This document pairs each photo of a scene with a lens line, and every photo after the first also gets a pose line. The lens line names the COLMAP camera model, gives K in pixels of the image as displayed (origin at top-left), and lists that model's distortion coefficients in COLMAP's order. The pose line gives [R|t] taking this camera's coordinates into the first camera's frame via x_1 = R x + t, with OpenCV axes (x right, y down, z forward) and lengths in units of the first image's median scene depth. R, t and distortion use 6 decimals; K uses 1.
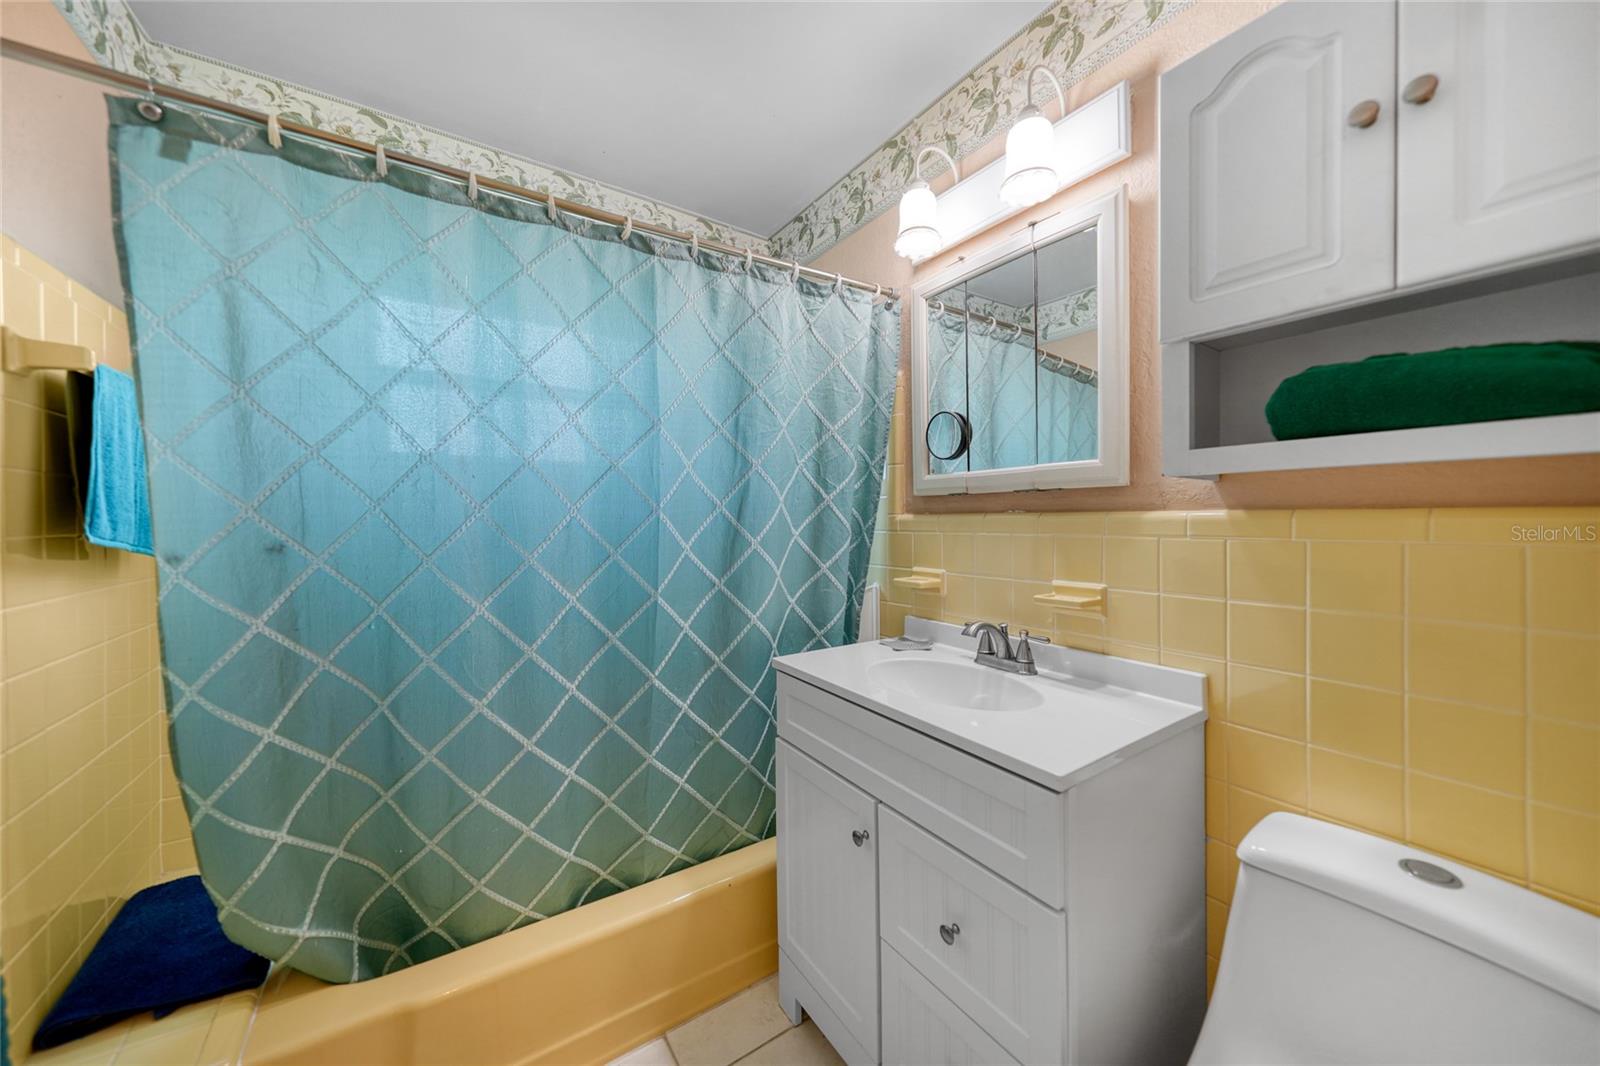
lens RADIAL K [[546.7, 0, 801.2], [0, 546.7, 516.0], [0, 0, 1]] dist [-0.000569, 0.000016]
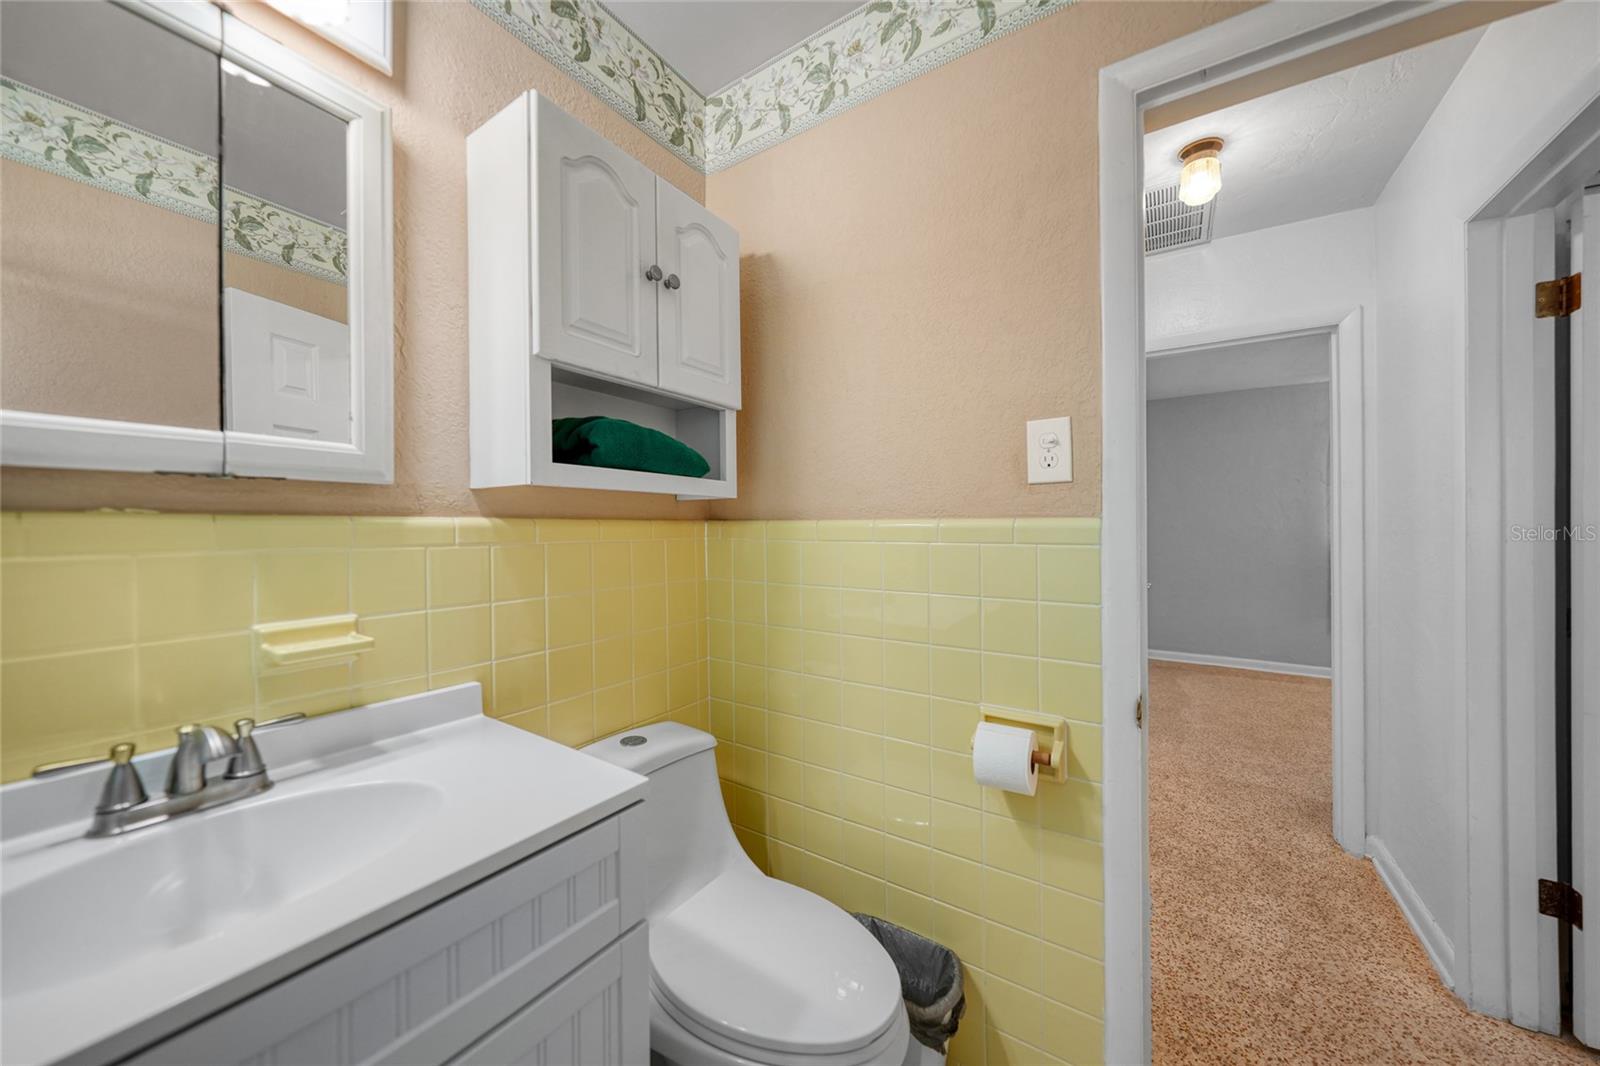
lens RADIAL K [[564.9, 0, 805.3], [0, 564.9, 517.4], [0, 0, 1]] dist [0.007707, 0.000021]
pose [[-0.378316, 0.010914, 0.925612, -0.428364], [-0.012089, 0.999787, -0.016730, -0.000666], [-0.925597, -0.017519, -0.378104, 0.787514]]
